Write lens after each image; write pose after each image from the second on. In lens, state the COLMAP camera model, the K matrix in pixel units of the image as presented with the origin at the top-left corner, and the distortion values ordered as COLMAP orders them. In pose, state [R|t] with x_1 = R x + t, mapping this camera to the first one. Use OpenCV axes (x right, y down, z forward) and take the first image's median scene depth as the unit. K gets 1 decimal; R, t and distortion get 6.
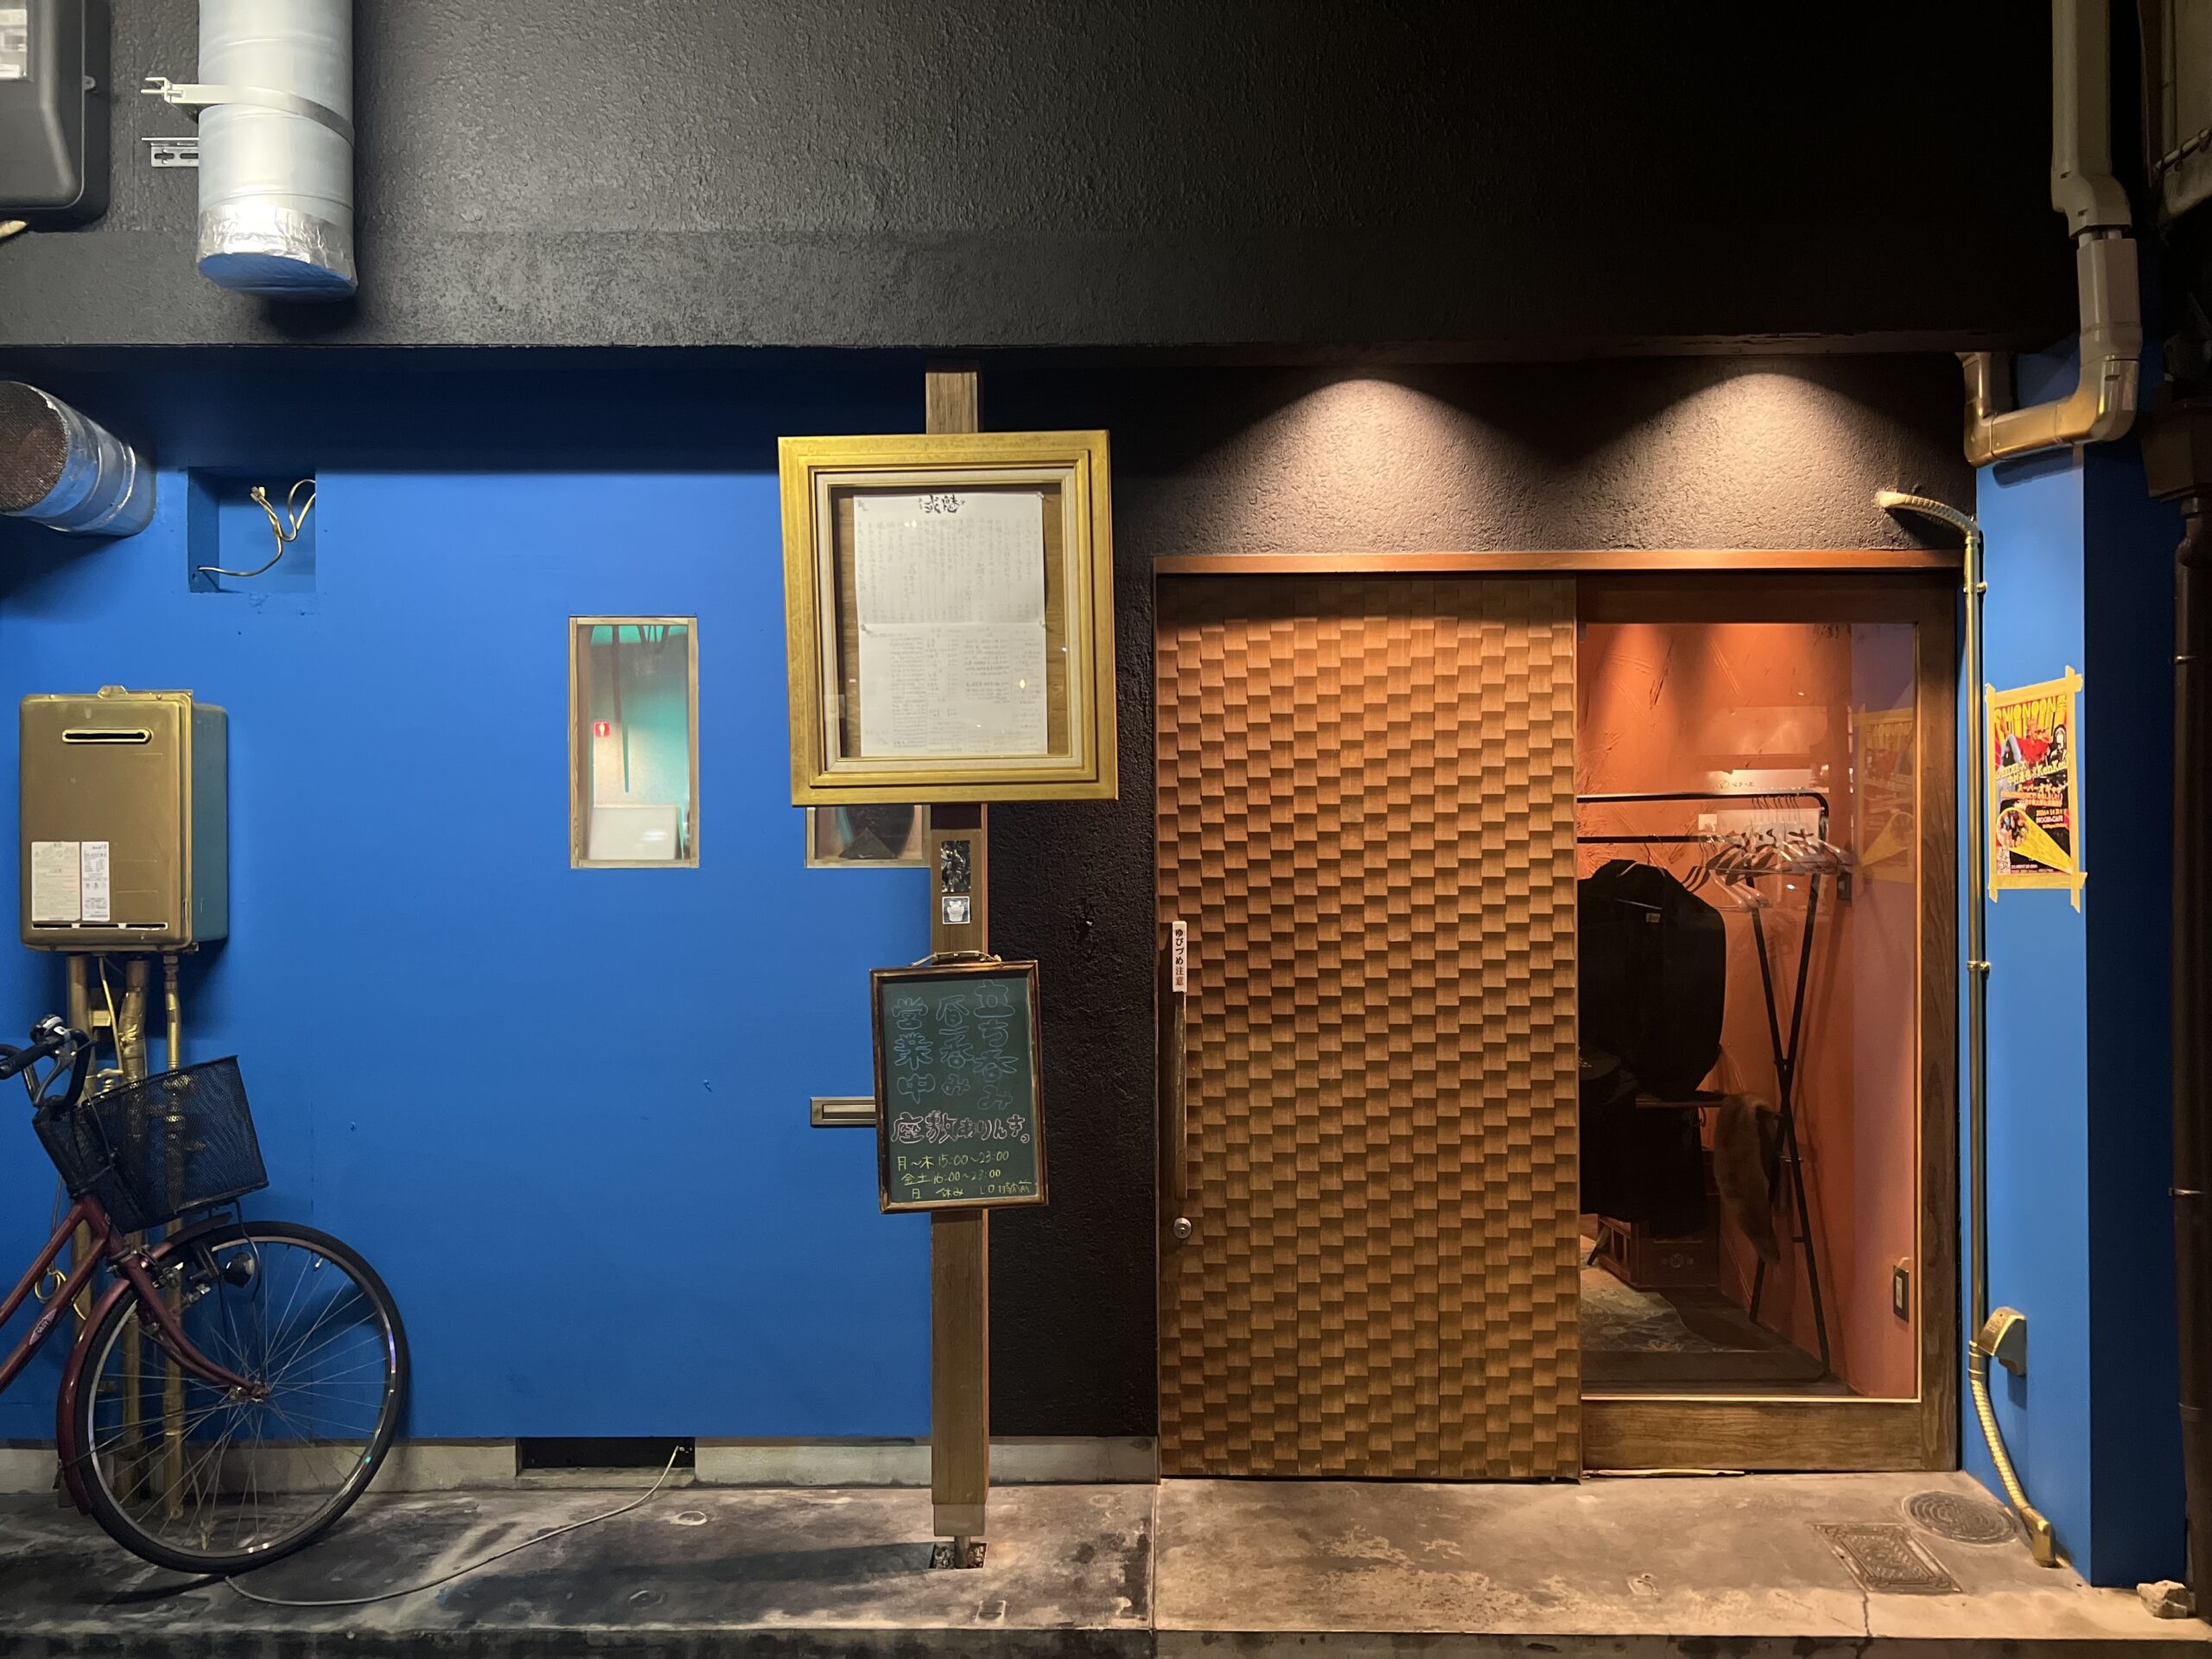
lens RADIAL K [[1636.8, 0, 1111.6], [0, 1636.8, 825.7], [0, 0, 1]] dist [0.011248, -0.006949]
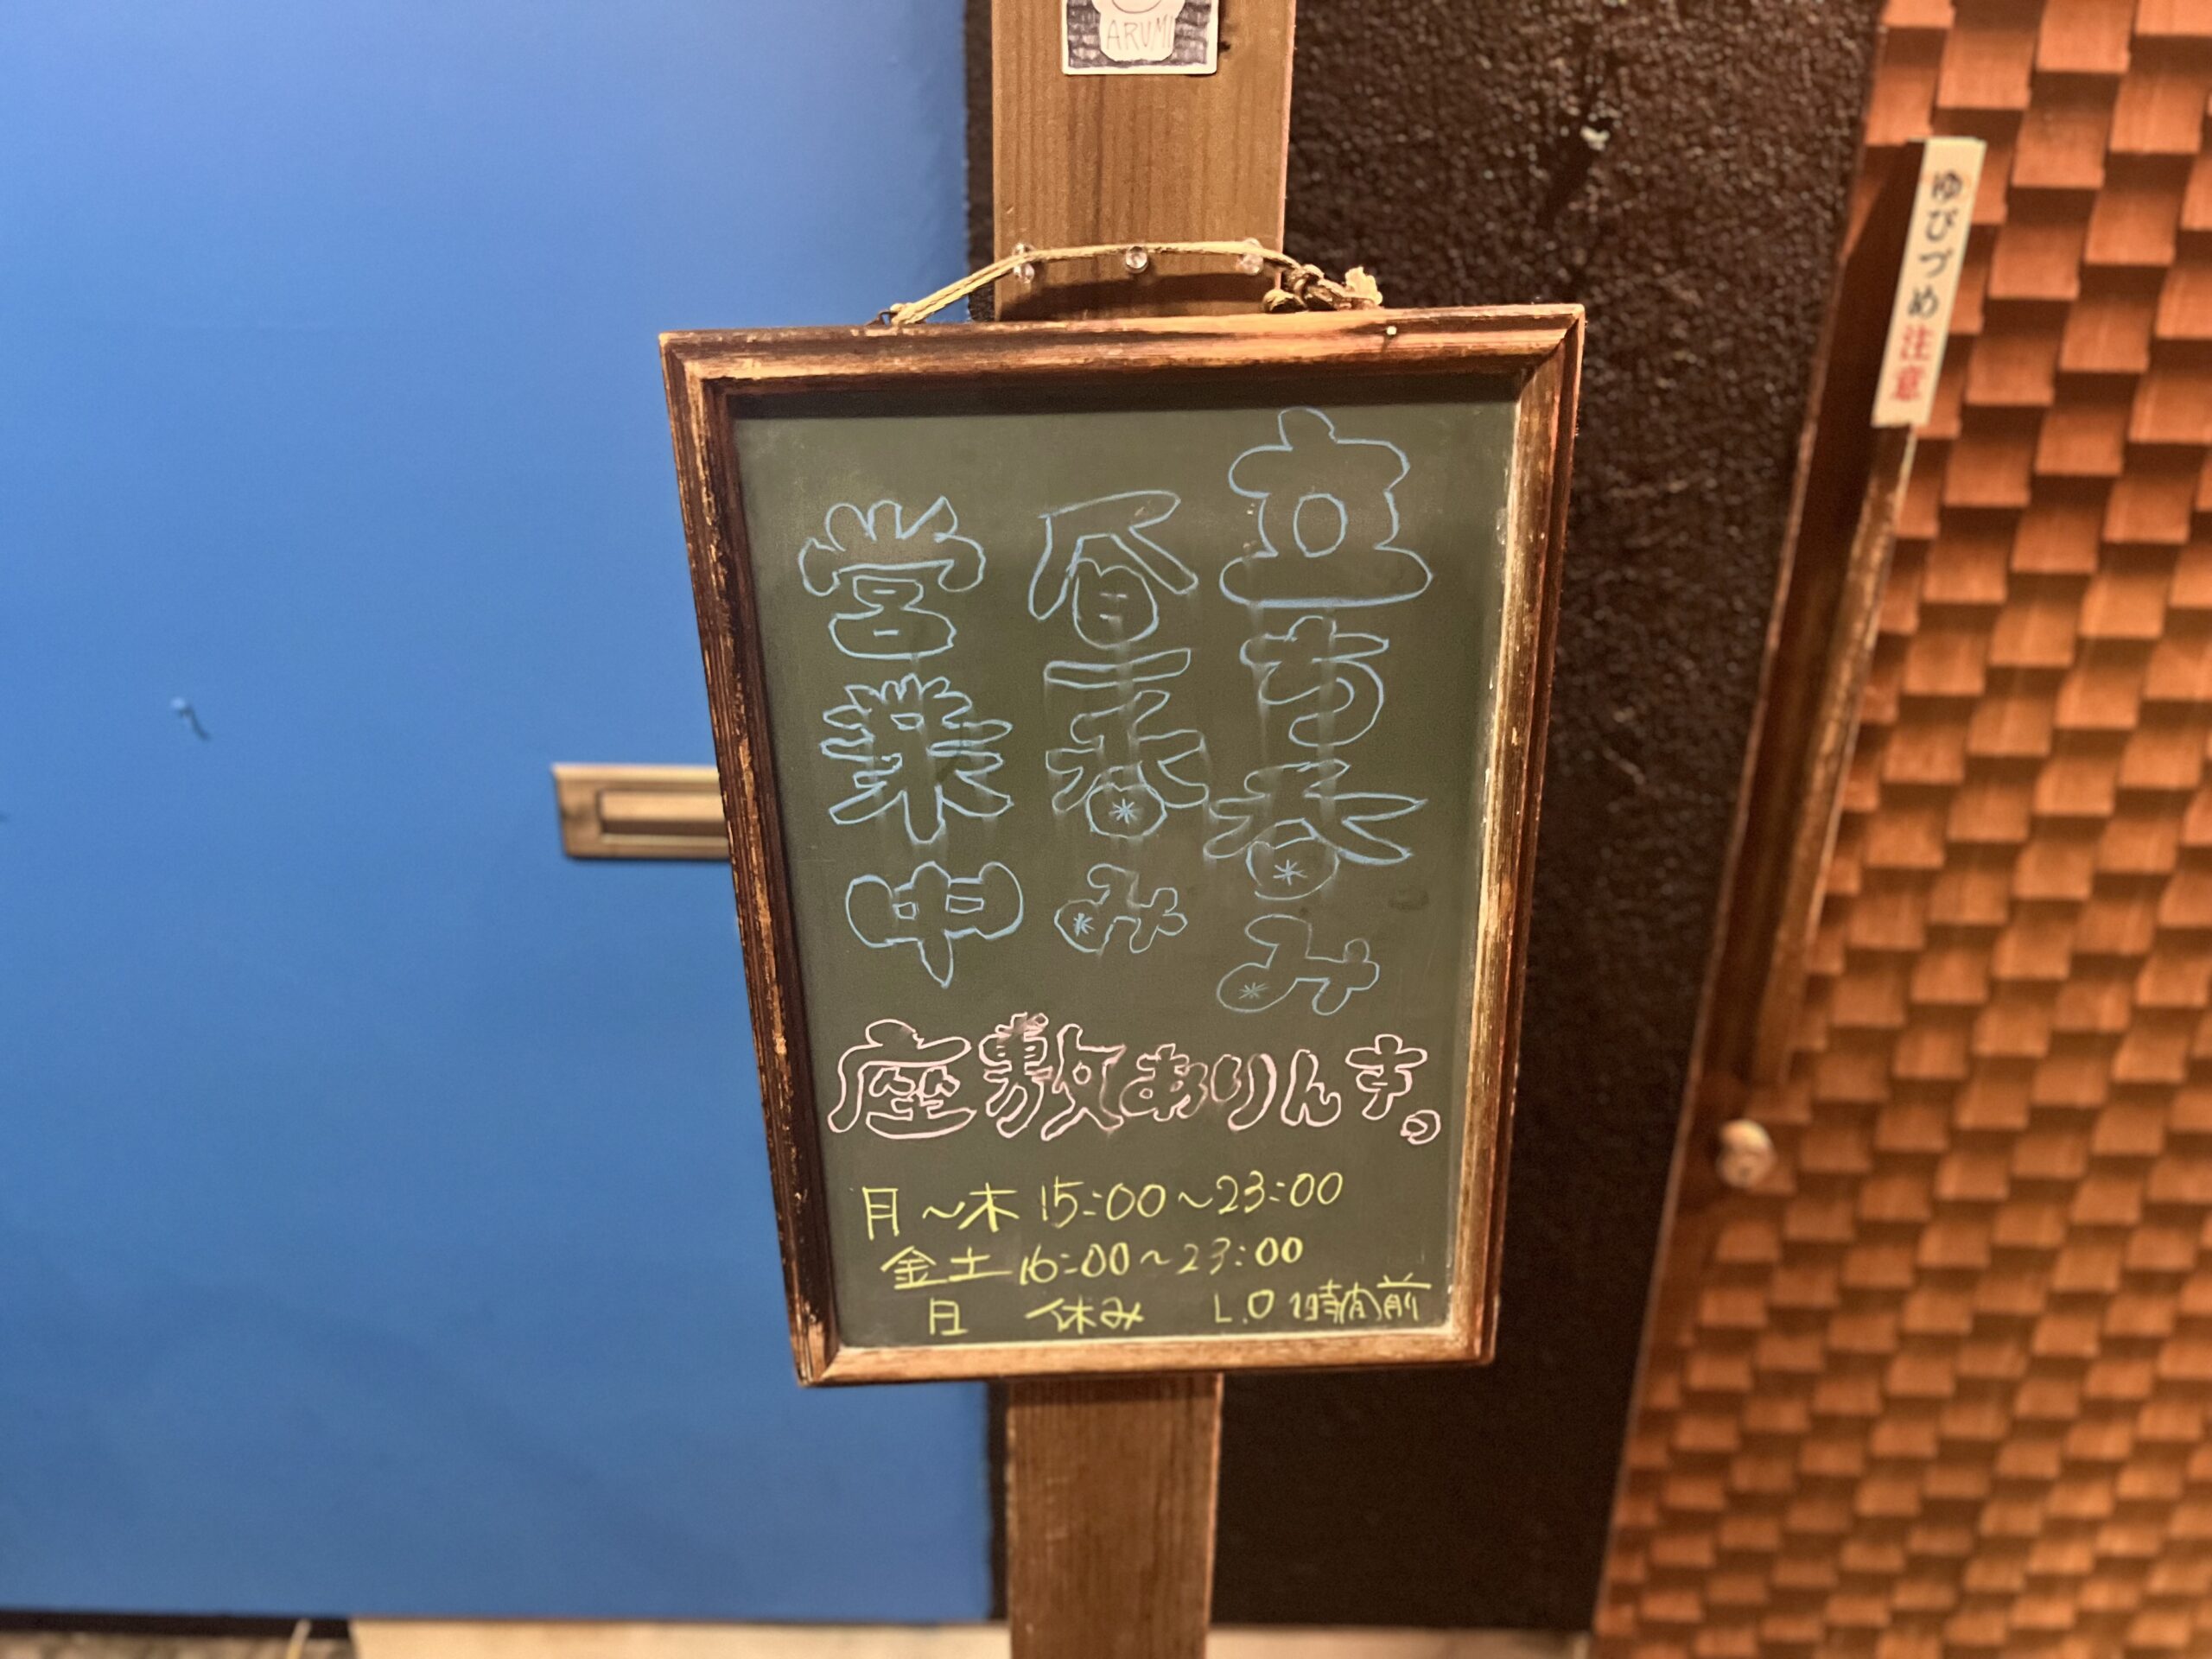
lens RADIAL K [[1636.8, 0, 1118.2], [0, 1636.8, 836.3], [0, 0, 1]] dist [0.011248, -0.006949]
pose [[0.999631, 0.011724, 0.024491, -0.100745], [-0.020674, 0.913390, 0.406561, 0.062795], [-0.017604, -0.406917, 0.913295, 0.809019]]
